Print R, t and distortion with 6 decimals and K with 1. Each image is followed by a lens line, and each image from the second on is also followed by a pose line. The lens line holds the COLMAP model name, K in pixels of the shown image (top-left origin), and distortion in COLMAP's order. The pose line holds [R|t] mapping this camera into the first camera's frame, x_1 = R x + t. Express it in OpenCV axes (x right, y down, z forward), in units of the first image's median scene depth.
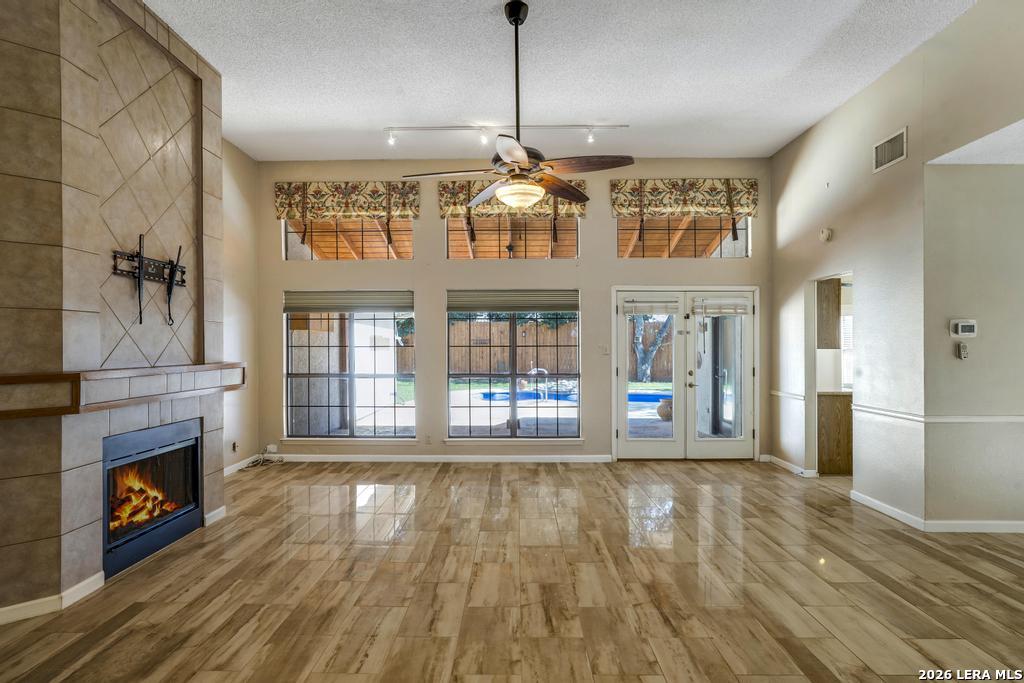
lens RADIAL K [[529.3, 0, 512.0], [0, 529.3, 341.5], [0, 0, 1]] dist [-0.039894, 0.028147]
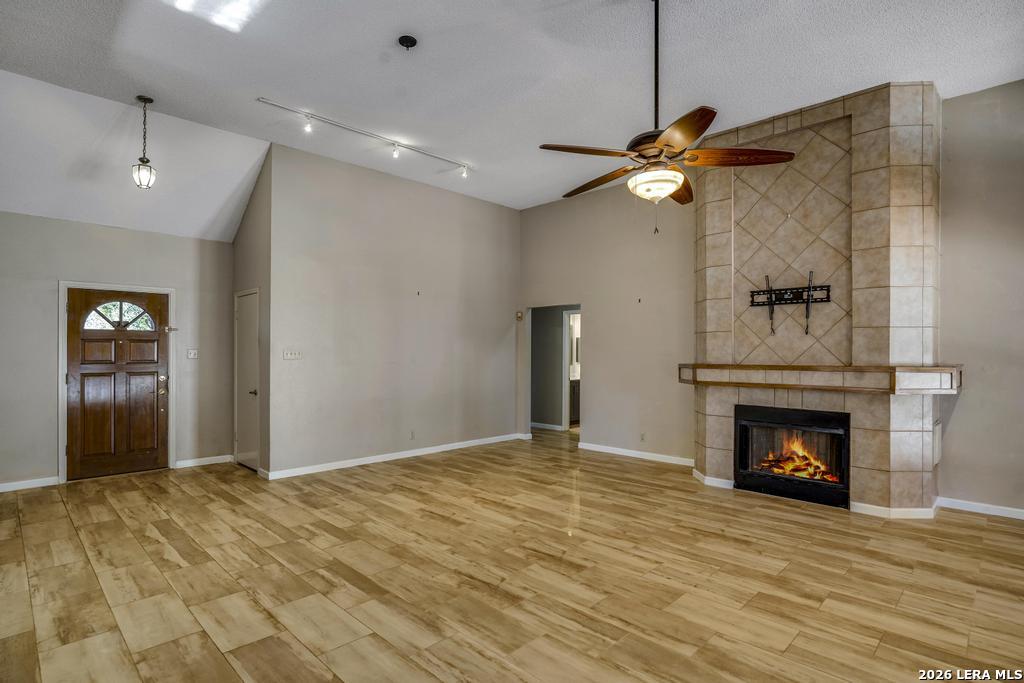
lens RADIAL K [[529.3, 0, 512.0], [0, 529.3, 341.5], [0, 0, 1]] dist [-0.039894, 0.028147]
pose [[-0.689216, -0.013075, -0.724438, 0.697876], [0.005140, 0.999724, -0.022934, 0.010547], [0.724537, -0.019530, -0.688959, 1.196523]]
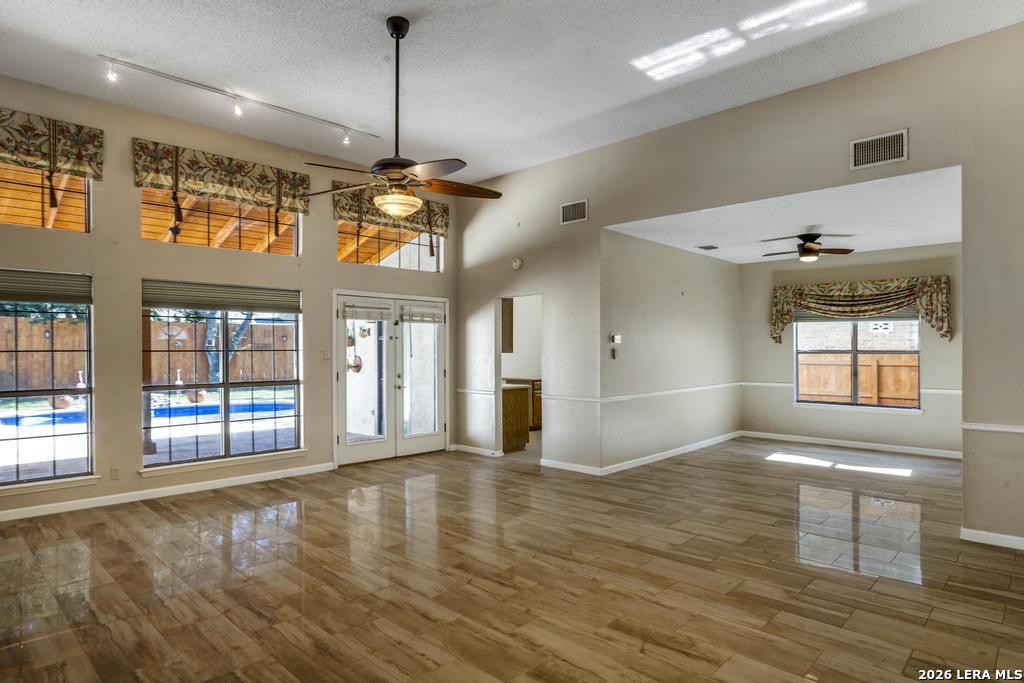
lens RADIAL K [[576.6, 0, 490.7], [0, 576.6, 343.0], [0, 0, 1]] dist [-0.024041, 0.001166]
pose [[0.705439, 0.008354, 0.708722, -0.542929], [-0.005202, 0.999965, -0.006610, -0.000208], [-0.708752, 0.000977, 0.705457, 0.064586]]
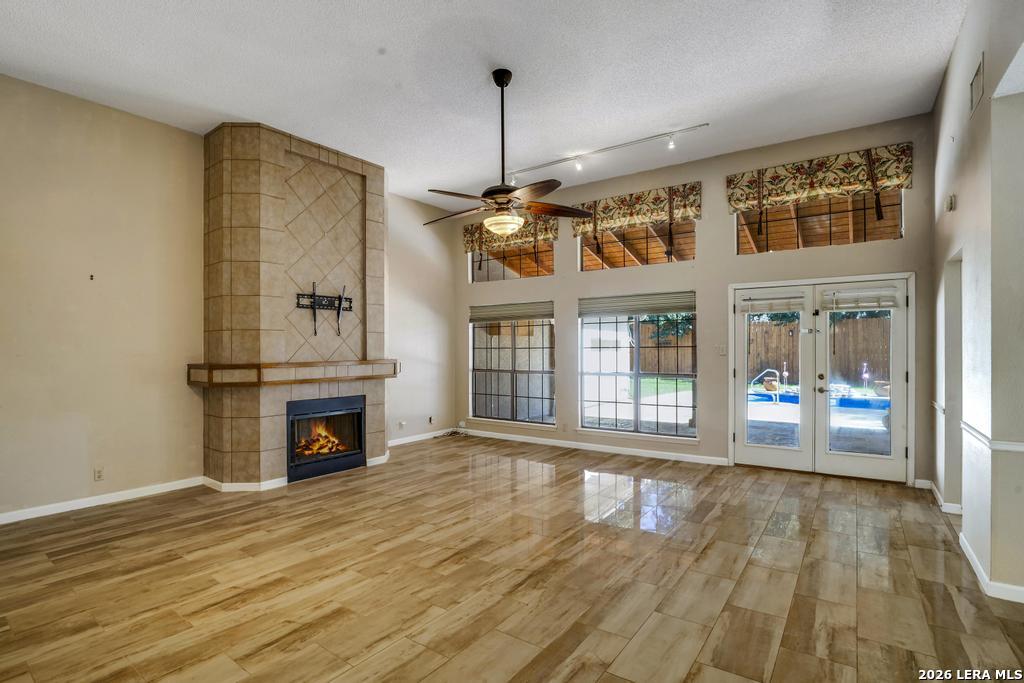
lens RADIAL K [[491.7, 0, 523.4], [0, 491.7, 341.9], [0, 0, 1]] dist [-0.068479, 0.020824]
pose [[0.826872, -0.011379, -0.562275, 0.568731], [0.010579, 0.999933, -0.004679, 0.000116], [0.562290, -0.002079, 0.826937, 0.075453]]
